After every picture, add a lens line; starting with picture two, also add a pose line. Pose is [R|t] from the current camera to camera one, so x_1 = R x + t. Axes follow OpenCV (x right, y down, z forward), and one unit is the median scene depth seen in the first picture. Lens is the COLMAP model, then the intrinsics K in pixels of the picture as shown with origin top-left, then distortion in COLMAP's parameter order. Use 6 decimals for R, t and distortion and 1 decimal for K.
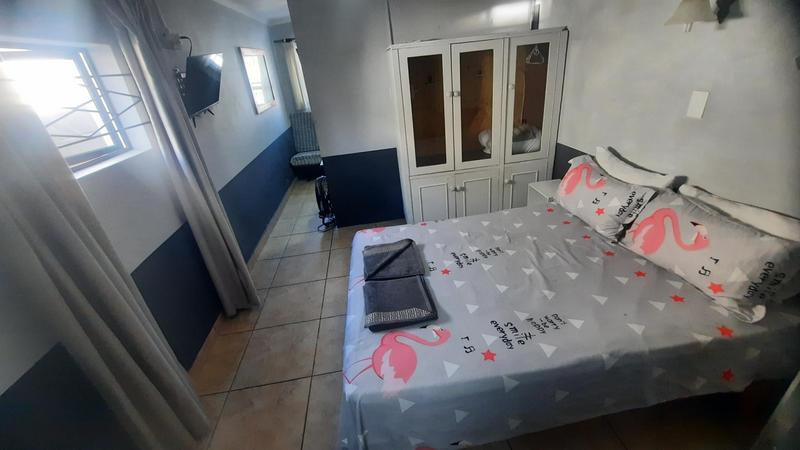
lens RADIAL K [[323.8, 0, 402.4], [0, 323.8, 220.9], [0, 0, 1]] dist [-0.002749, -0.001489]
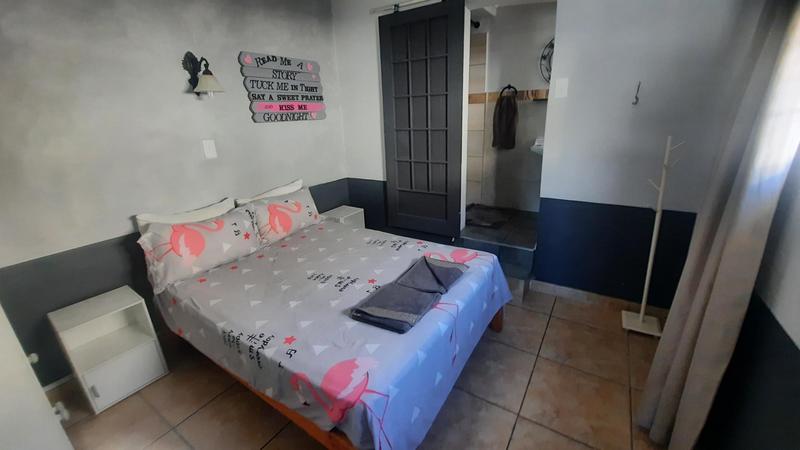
lens RADIAL K [[323.8, 0, 401.9], [0, 323.8, 225.9], [0, 0, 1]] dist [-0.002749, -0.001489]
pose [[-0.761964, -0.087499, 0.641681, -0.599482], [0.382339, 0.738949, 0.554771, -0.521571], [-0.522712, 0.668055, -0.529598, 1.387916]]
